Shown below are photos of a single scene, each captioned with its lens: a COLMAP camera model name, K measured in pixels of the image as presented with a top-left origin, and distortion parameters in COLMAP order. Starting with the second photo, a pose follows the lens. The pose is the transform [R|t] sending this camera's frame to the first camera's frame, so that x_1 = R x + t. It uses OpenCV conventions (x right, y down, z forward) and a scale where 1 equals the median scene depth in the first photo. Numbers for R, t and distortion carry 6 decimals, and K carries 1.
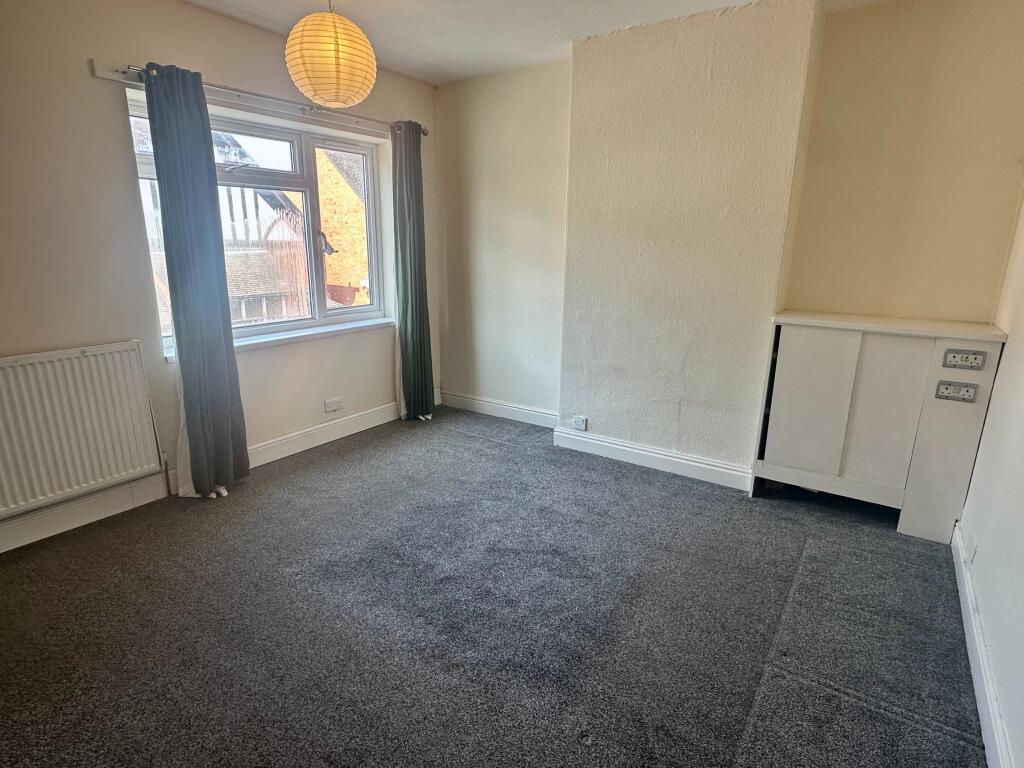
lens RADIAL K [[546.0, 0, 512.3], [0, 546.0, 386.2], [0, 0, 1]] dist [0.000186, 0.000658]
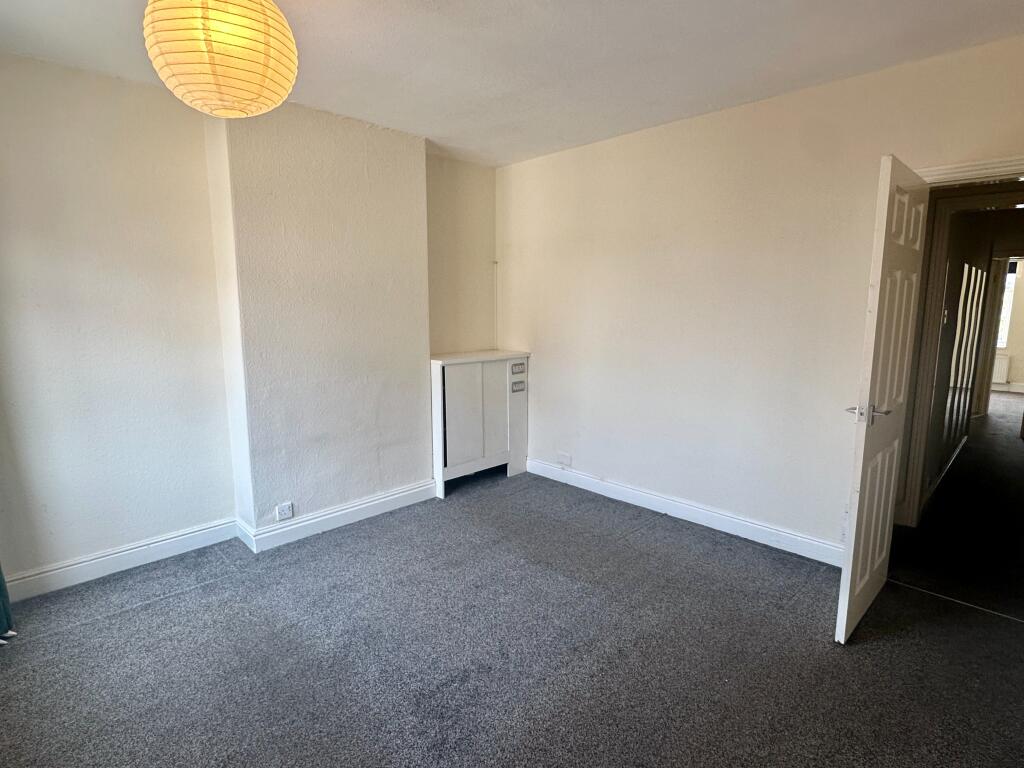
lens RADIAL K [[546.0, 0, 512.6], [0, 546.0, 381.9], [0, 0, 1]] dist [0.000186, 0.000658]
pose [[0.191478, -0.156059, 0.969011, -0.701857], [0.253916, 0.961545, 0.104682, -0.148504], [-0.948084, 0.226003, 0.223740, 0.455580]]
